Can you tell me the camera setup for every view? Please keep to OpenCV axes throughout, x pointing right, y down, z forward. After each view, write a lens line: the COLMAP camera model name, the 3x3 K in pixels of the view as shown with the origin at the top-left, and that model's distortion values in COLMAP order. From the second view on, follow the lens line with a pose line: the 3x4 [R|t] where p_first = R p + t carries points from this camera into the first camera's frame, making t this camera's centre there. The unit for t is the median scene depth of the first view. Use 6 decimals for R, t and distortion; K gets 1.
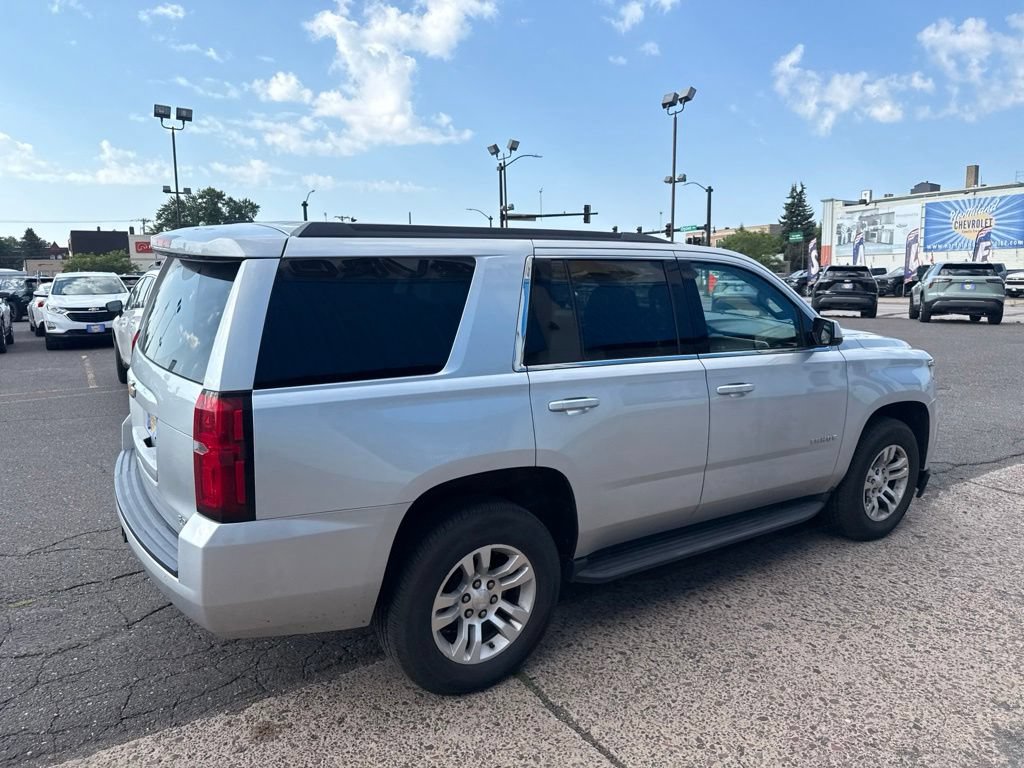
lens RADIAL K [[722.9, 0, 519.9], [0, 722.9, 379.2], [0, 0, 1]] dist [0.030149, -0.035969]
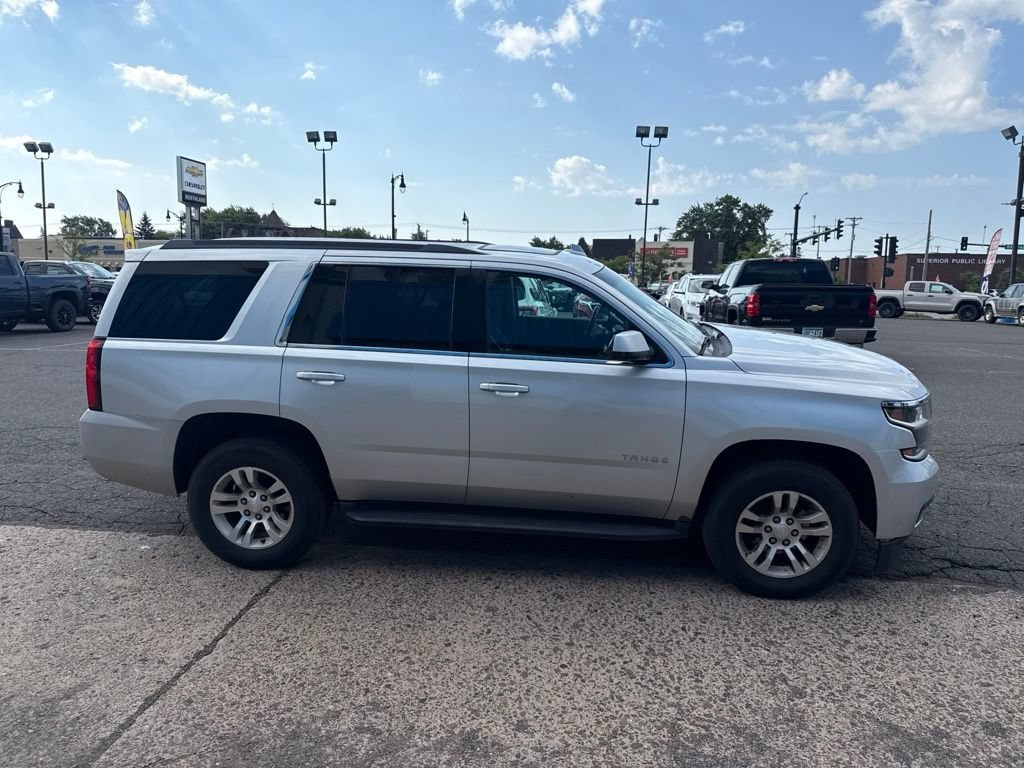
lens RADIAL K [[722.9, 0, 517.7], [0, 722.9, 386.8], [0, 0, 1]] dist [0.030149, -0.035969]
pose [[0.768727, 0.118575, -0.628489, 0.767848], [-0.115568, 0.992241, 0.045848, -0.031010], [0.629049, 0.037389, 0.776466, 0.139061]]
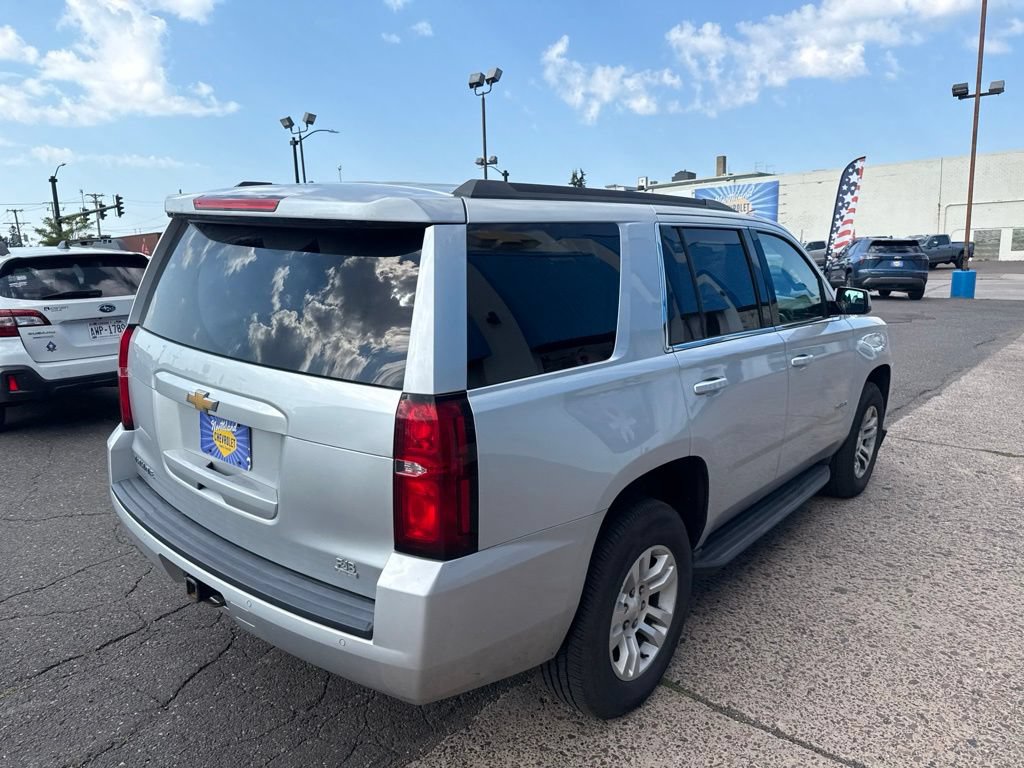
lens RADIAL K [[722.9, 0, 521.4], [0, 722.9, 386.8], [0, 0, 1]] dist [0.030149, -0.035969]
pose [[0.957997, -0.063026, 0.279768, -0.272728], [0.053915, 0.997738, 0.040151, -0.008550], [-0.281665, -0.023381, 0.959228, 0.116547]]
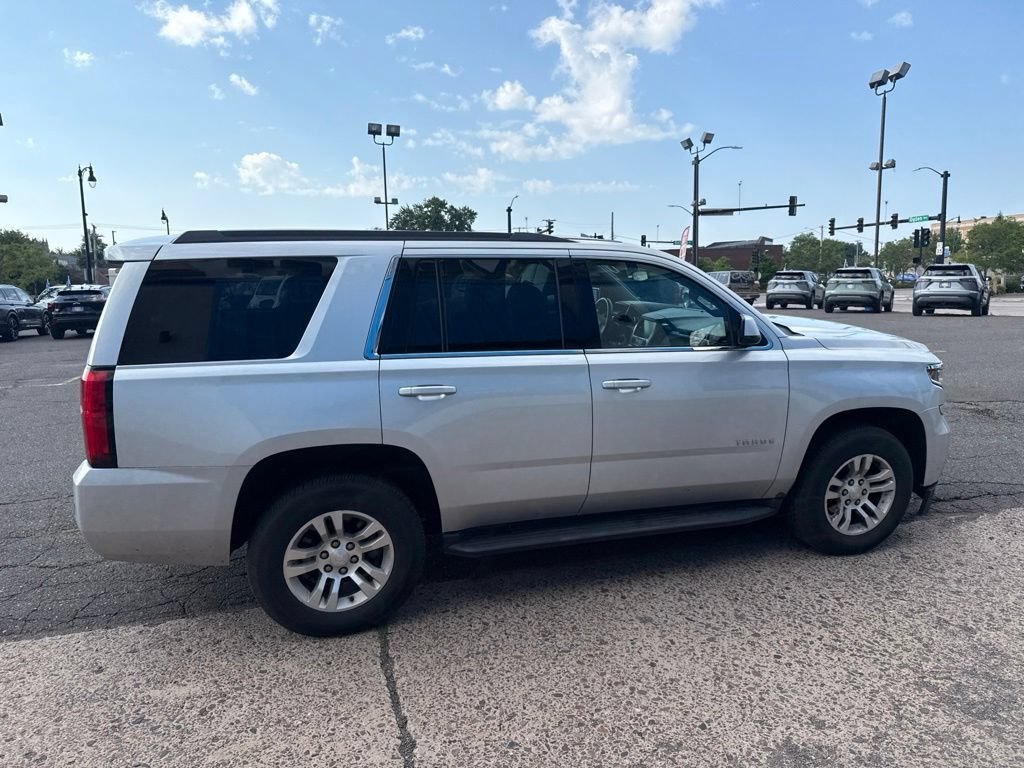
lens RADIAL K [[722.9, 0, 519.6], [0, 722.9, 390.6], [0, 0, 1]] dist [0.030149, -0.035969]
pose [[0.957671, 0.036829, -0.285501, 0.343798], [-0.032384, 0.999270, 0.020274, 0.005308], [0.286039, -0.010170, 0.958164, -0.008739]]
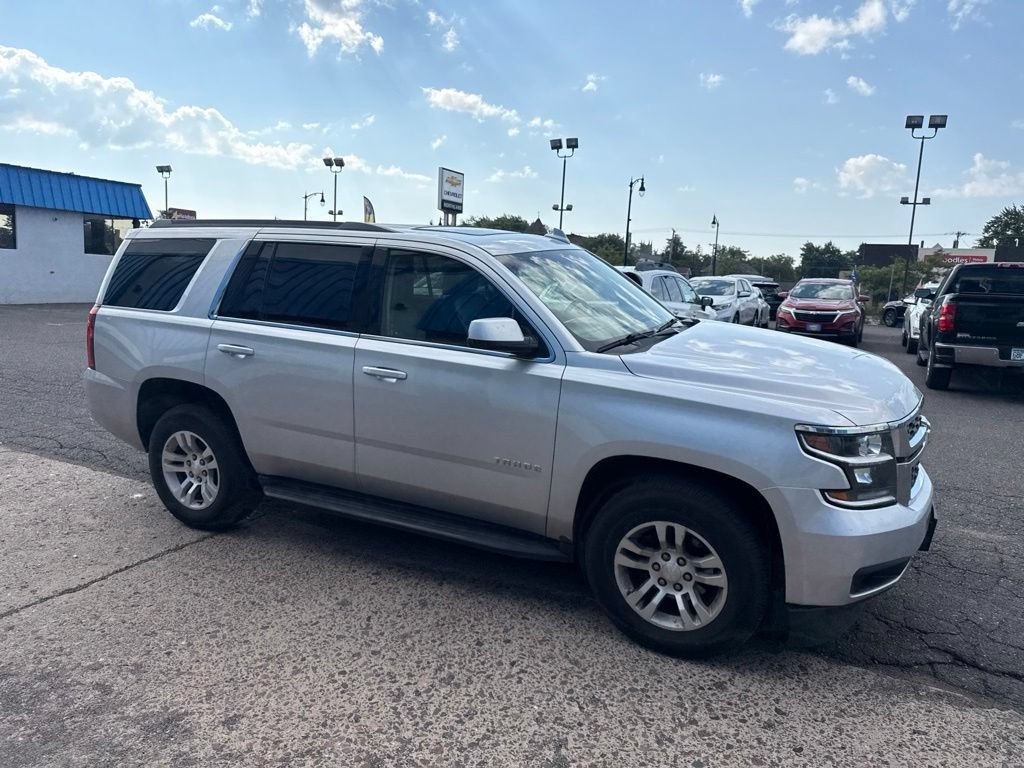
lens RADIAL K [[722.9, 0, 513.1], [0, 722.9, 389.7], [0, 0, 1]] dist [0.030149, -0.035969]
pose [[0.490031, 0.166531, -0.855650, 0.978481], [-0.171481, 0.980818, 0.092685, -0.068403], [0.854672, 0.101309, 0.509188, 0.499354]]
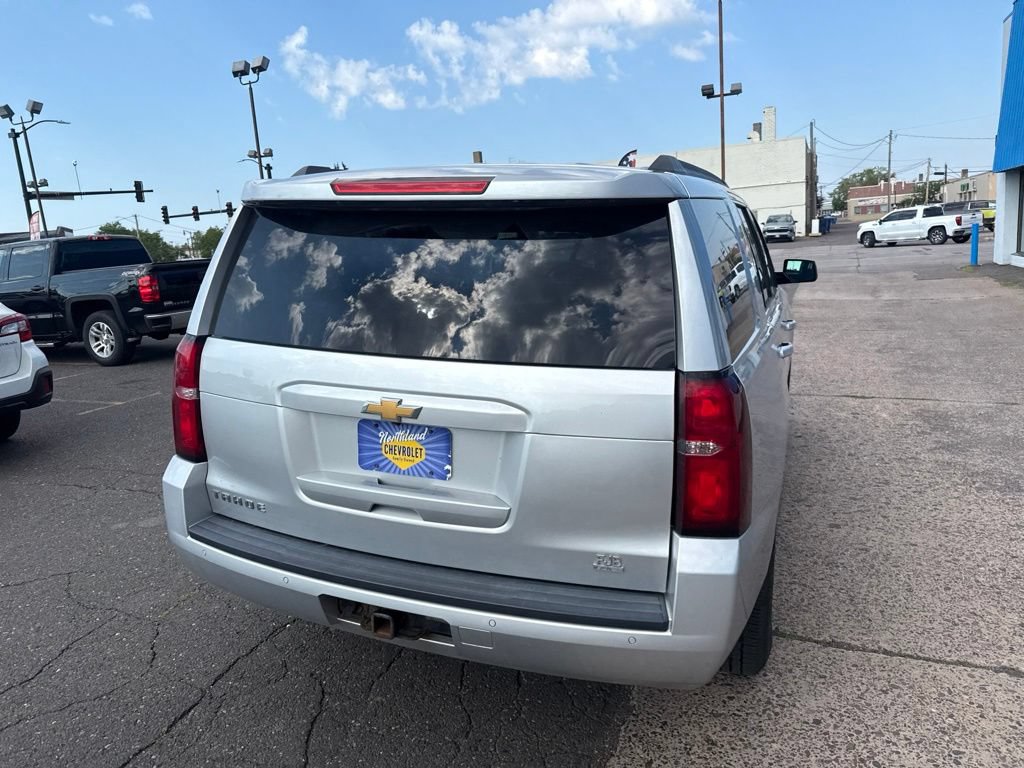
lens RADIAL K [[722.9, 0, 520.4], [0, 722.9, 376.3], [0, 0, 1]] dist [0.030149, -0.035969]
pose [[0.819075, -0.148509, 0.554132, -0.511450], [0.136504, 0.988622, 0.063184, -0.026831], [-0.557210, 0.023889, 0.830028, 0.241916]]
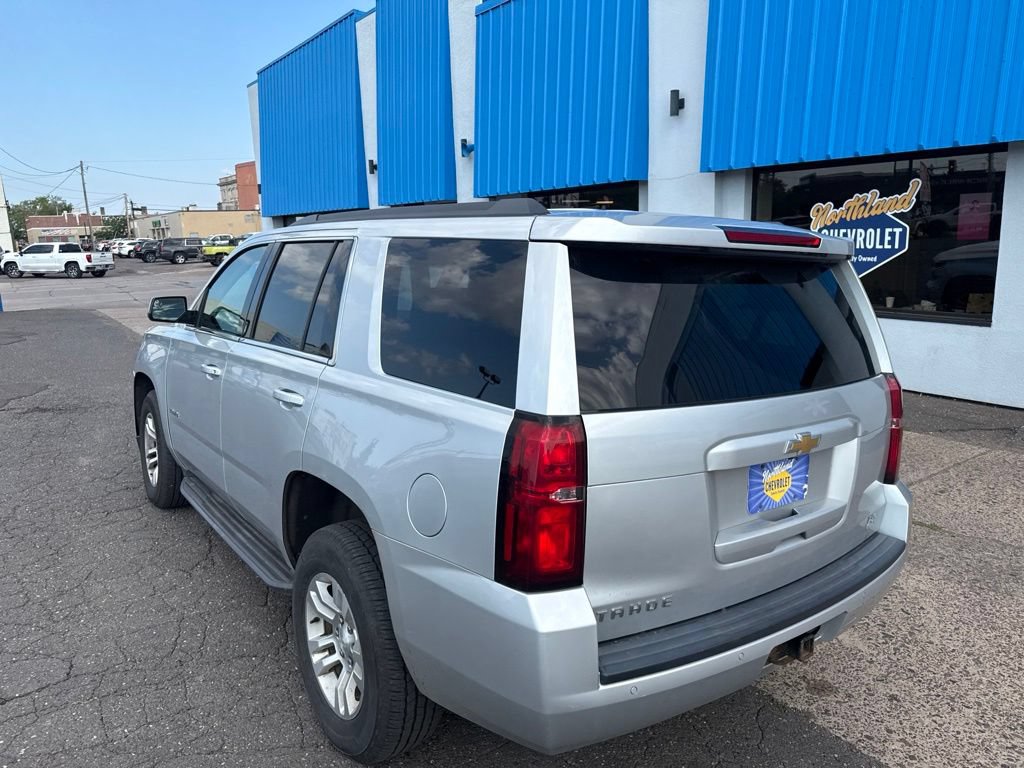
lens RADIAL K [[722.9, 0, 514.4], [0, 722.9, 369.9], [0, 0, 1]] dist [0.030149, -0.035969]
pose [[-0.053624, -0.169405, 0.984087, -0.774082], [0.161466, 0.971064, 0.175962, -0.146134], [-0.985420, 0.168332, -0.024719, 0.820287]]
